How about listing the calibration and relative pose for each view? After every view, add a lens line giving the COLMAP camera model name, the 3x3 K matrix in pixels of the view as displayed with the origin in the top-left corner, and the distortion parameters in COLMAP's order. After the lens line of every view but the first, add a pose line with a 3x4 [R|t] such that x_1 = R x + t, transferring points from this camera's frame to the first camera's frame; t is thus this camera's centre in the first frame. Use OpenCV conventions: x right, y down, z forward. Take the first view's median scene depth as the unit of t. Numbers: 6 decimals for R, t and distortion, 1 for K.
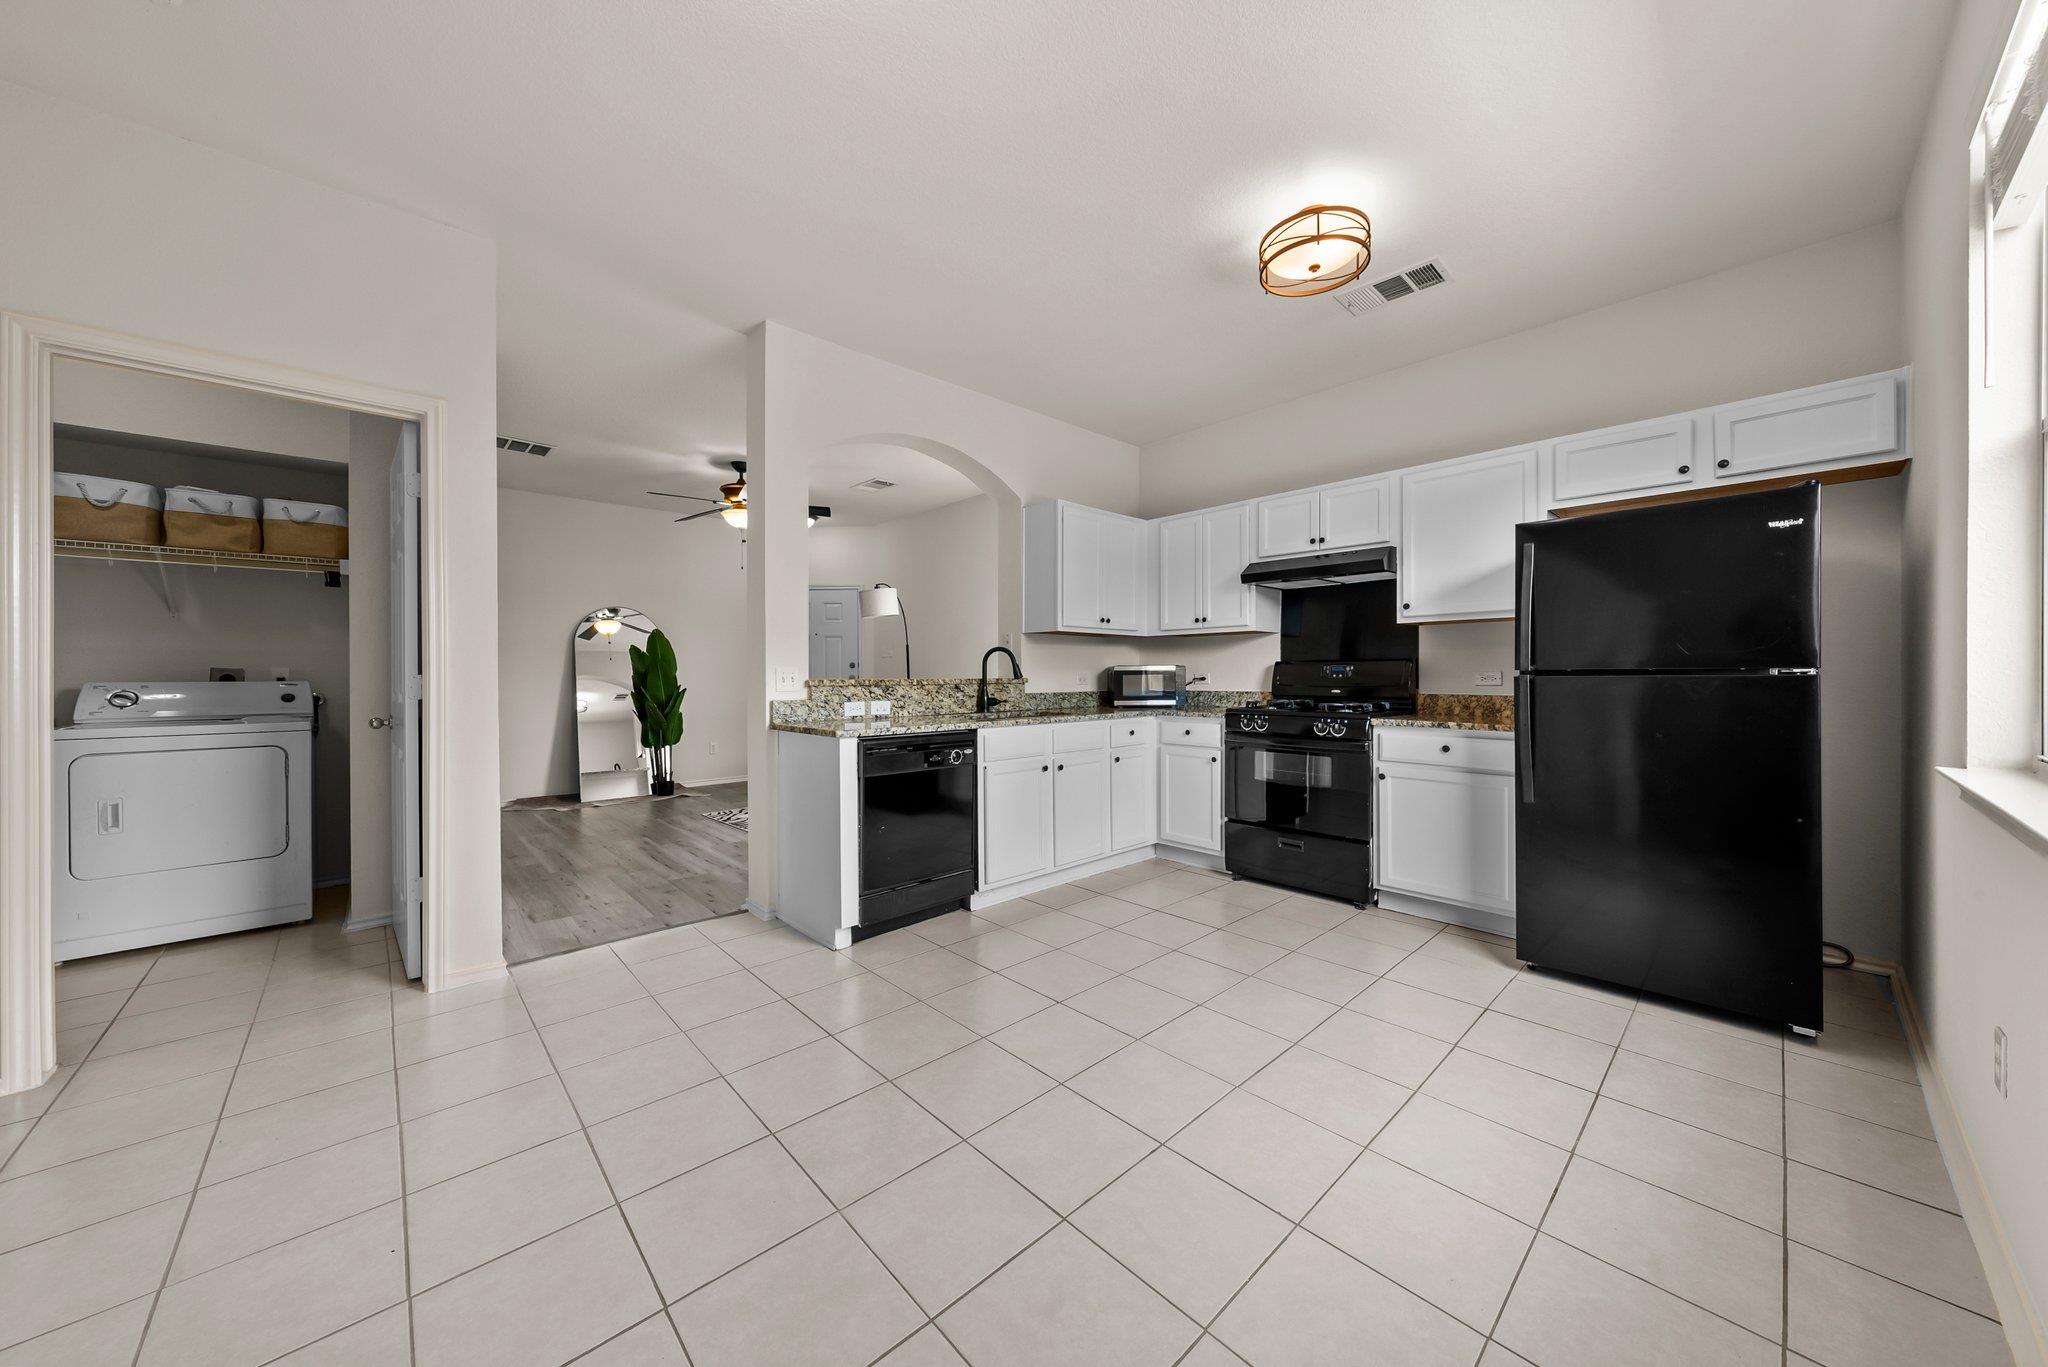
lens RADIAL K [[708.6, 0, 1019.8], [0, 708.6, 677.6], [0, 0, 1]] dist [-0.002218, -0.000133]
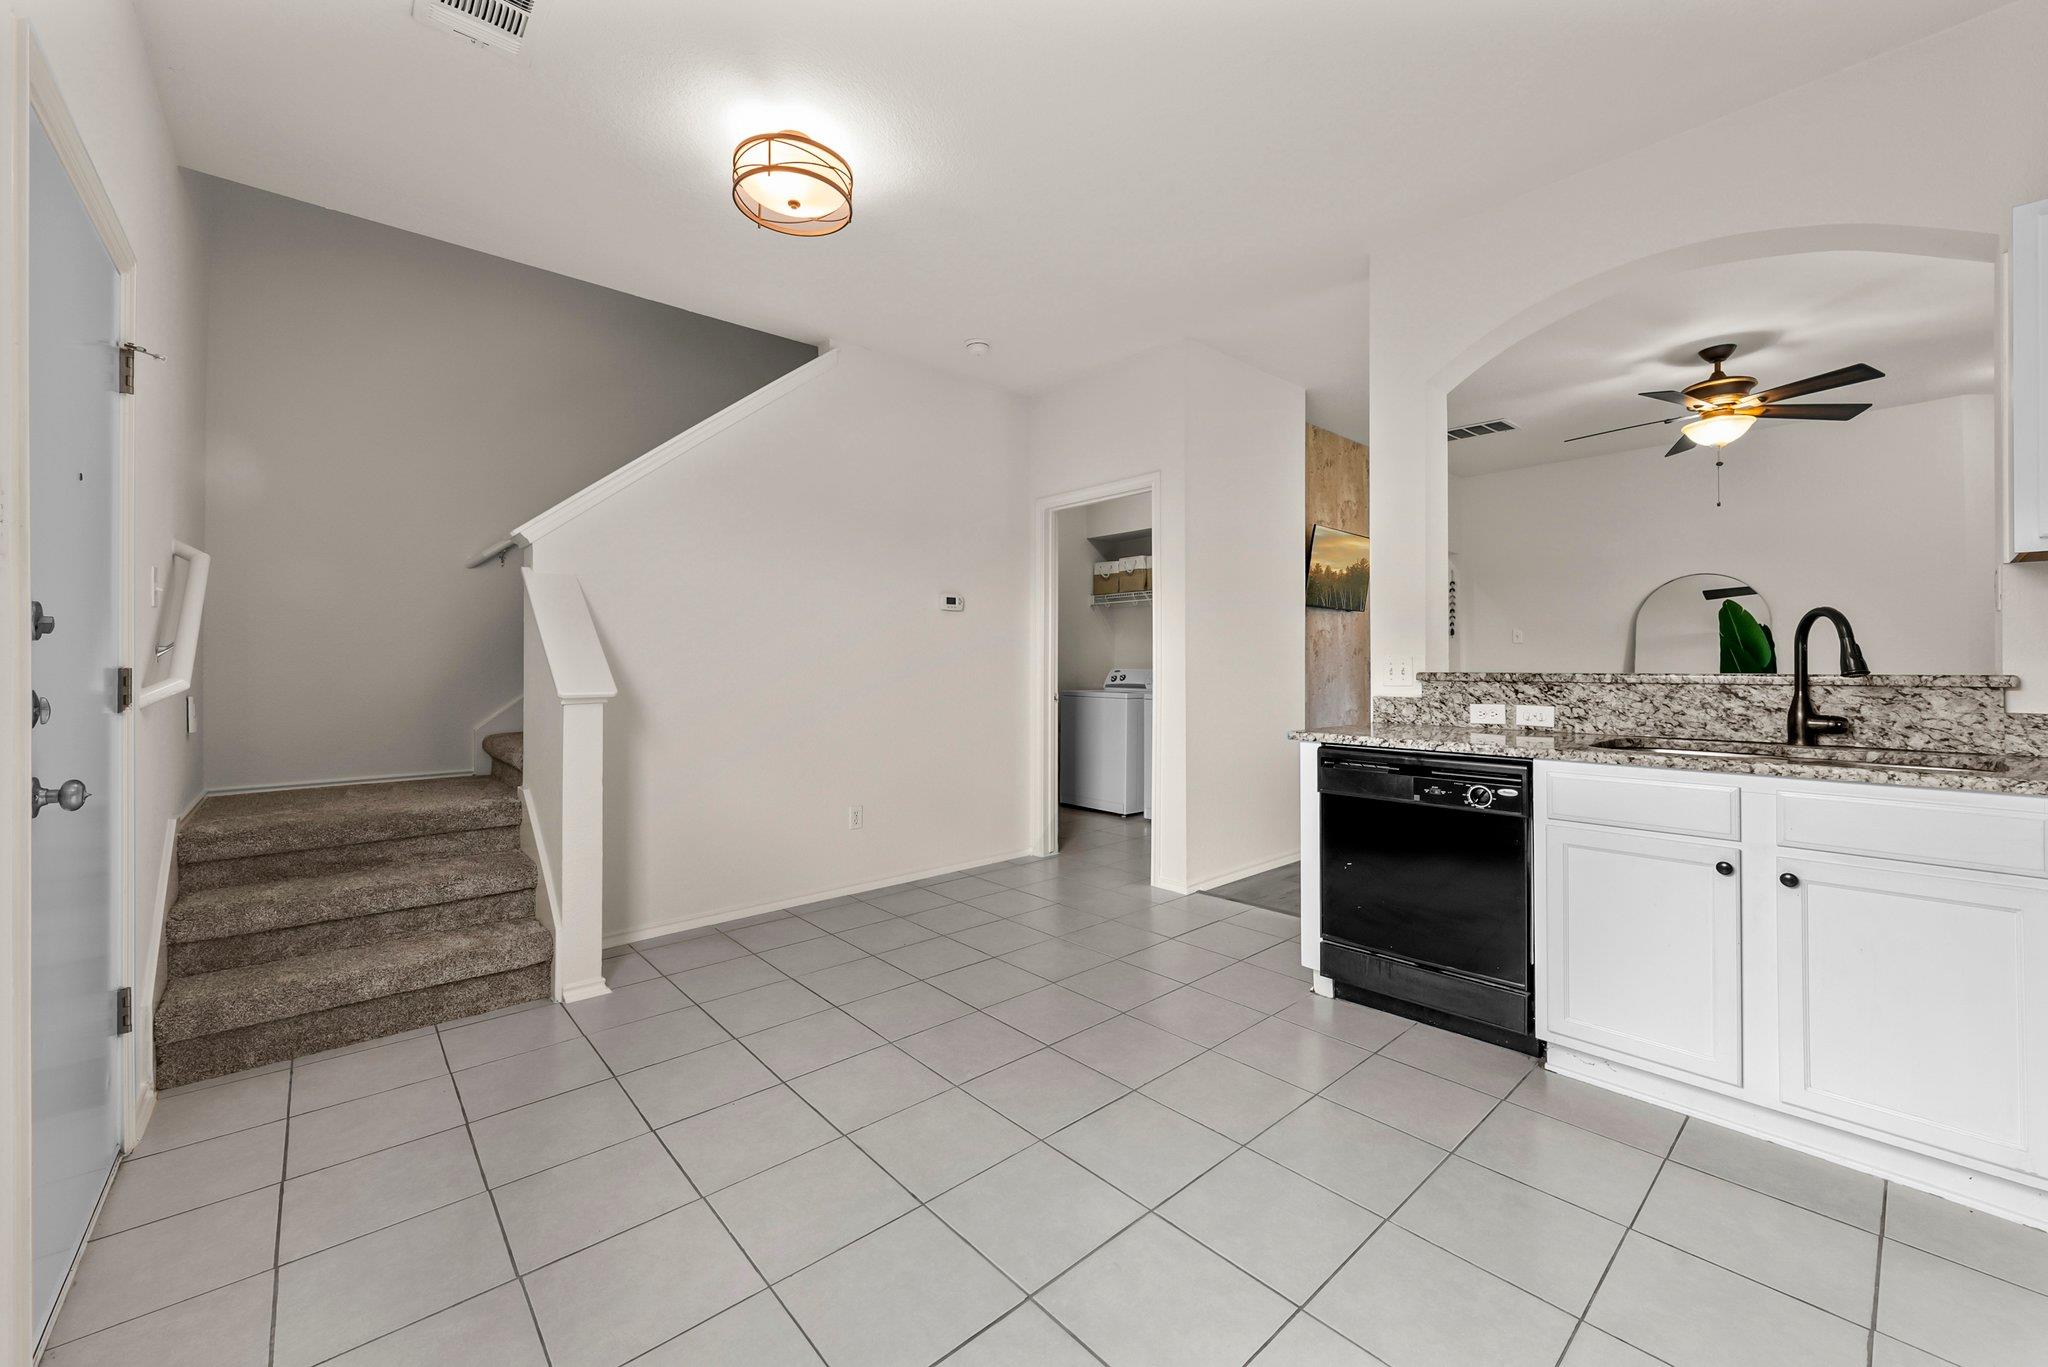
lens RADIAL K [[796.9, 0, 1023.0], [0, 796.9, 666.6], [0, 0, 1]] dist [0.002009, 0.000184]
pose [[-0.016026, 0.005374, -0.999857, 0.556415], [-0.002617, 0.999982, 0.005416, -0.006240], [0.999868, 0.002703, -0.016012, 0.534391]]
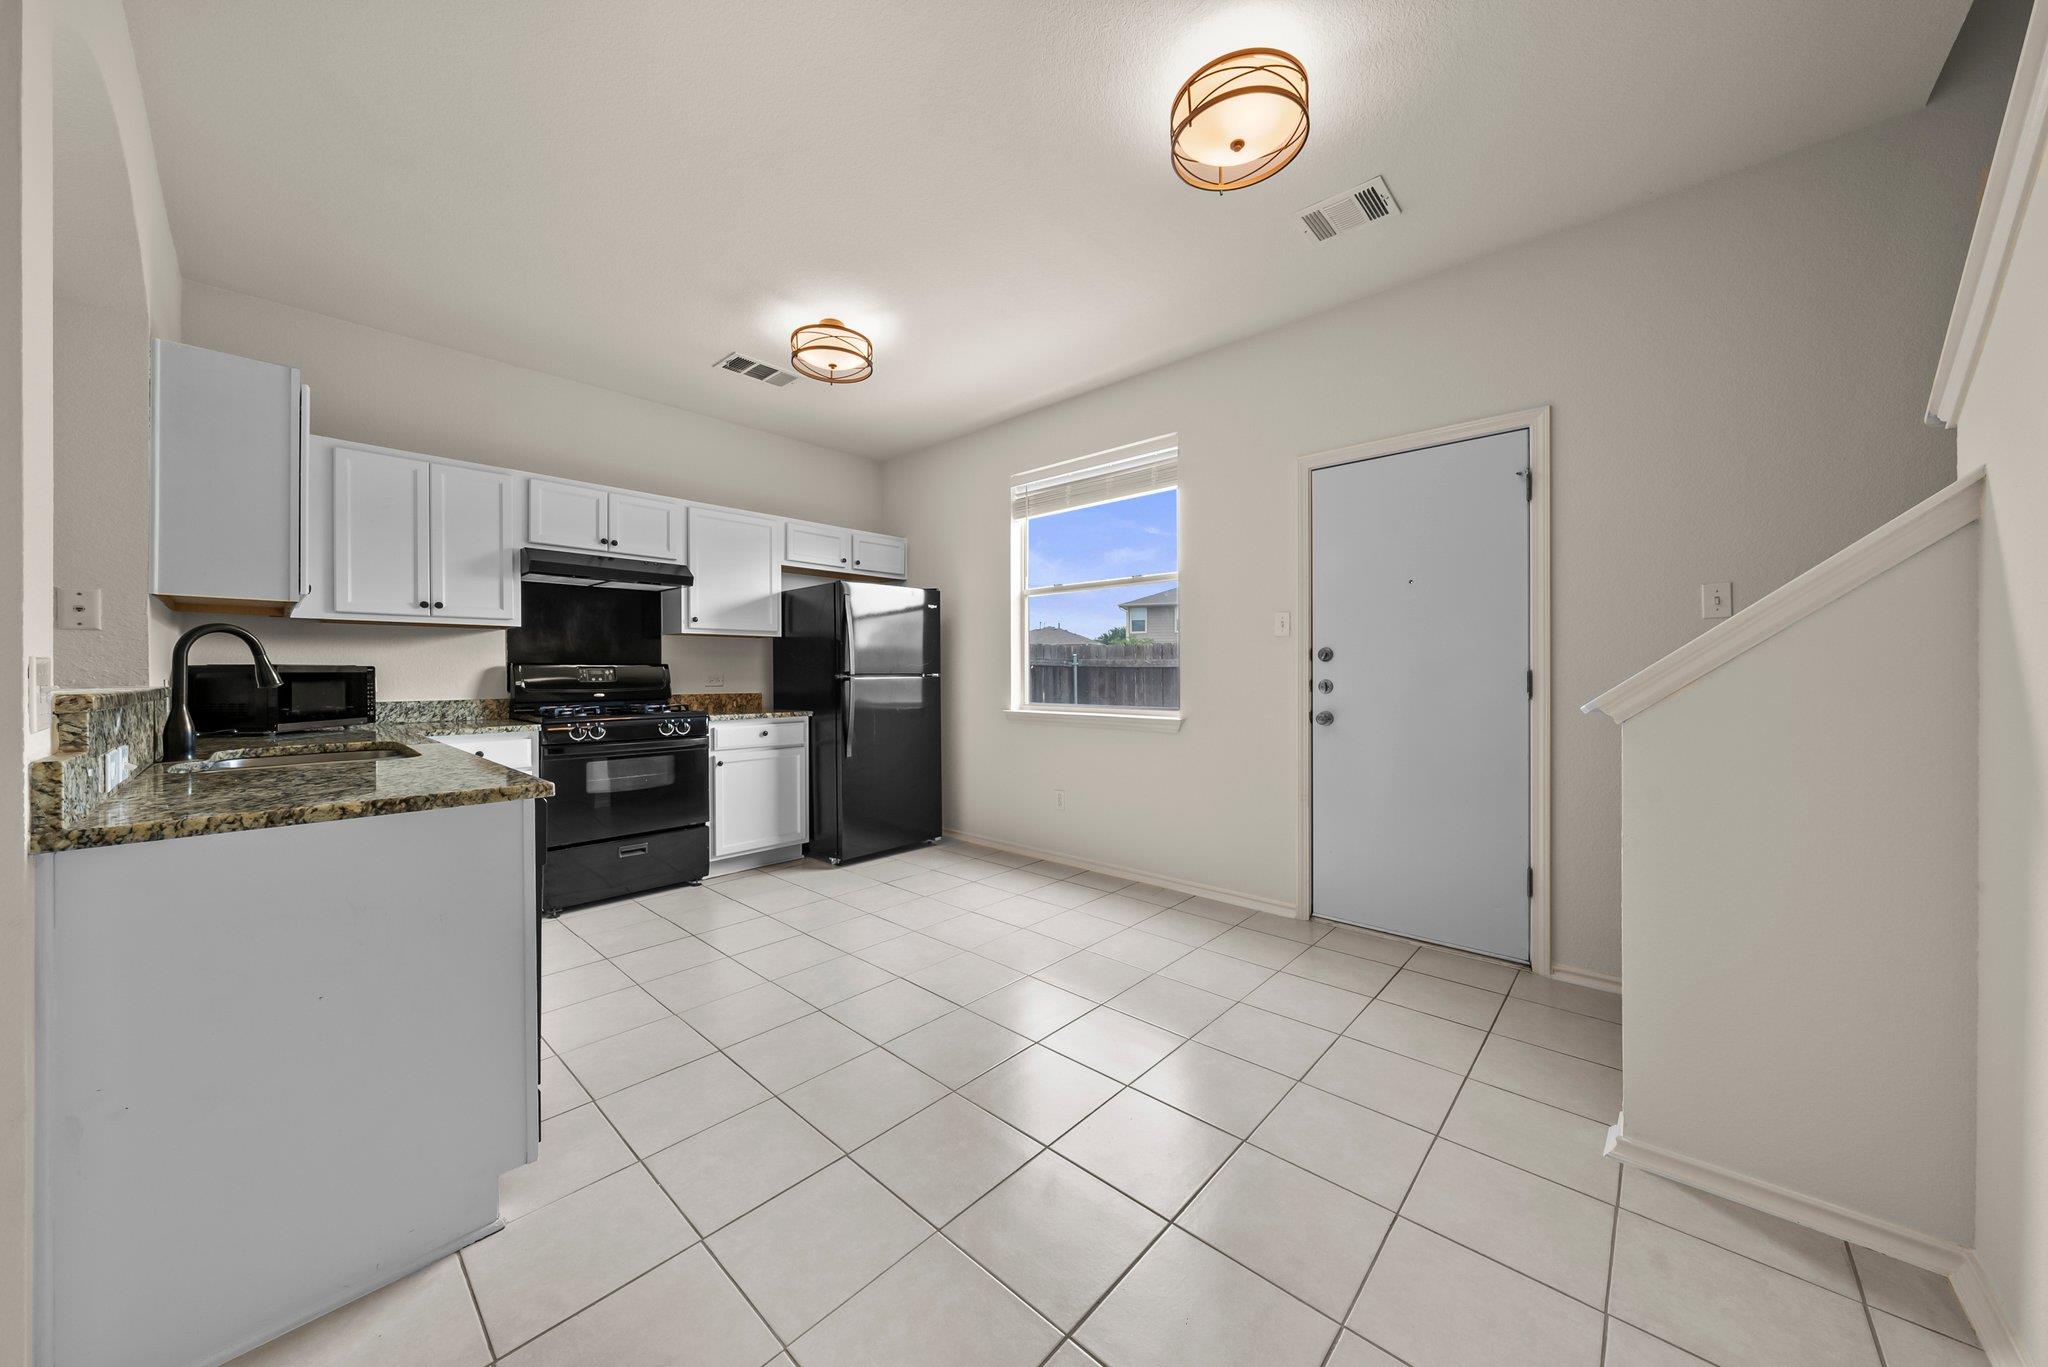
lens RADIAL K [[700.9, 0, 1032.8], [0, 700.9, 677.0], [0, 0, 1]] dist [-0.001590, -0.000090]
pose [[-0.099355, 0.000239, 0.995052, -0.634012], [0.009143, 0.999958, 0.000673, -0.001248], [-0.995010, 0.009165, -0.099353, 0.533472]]
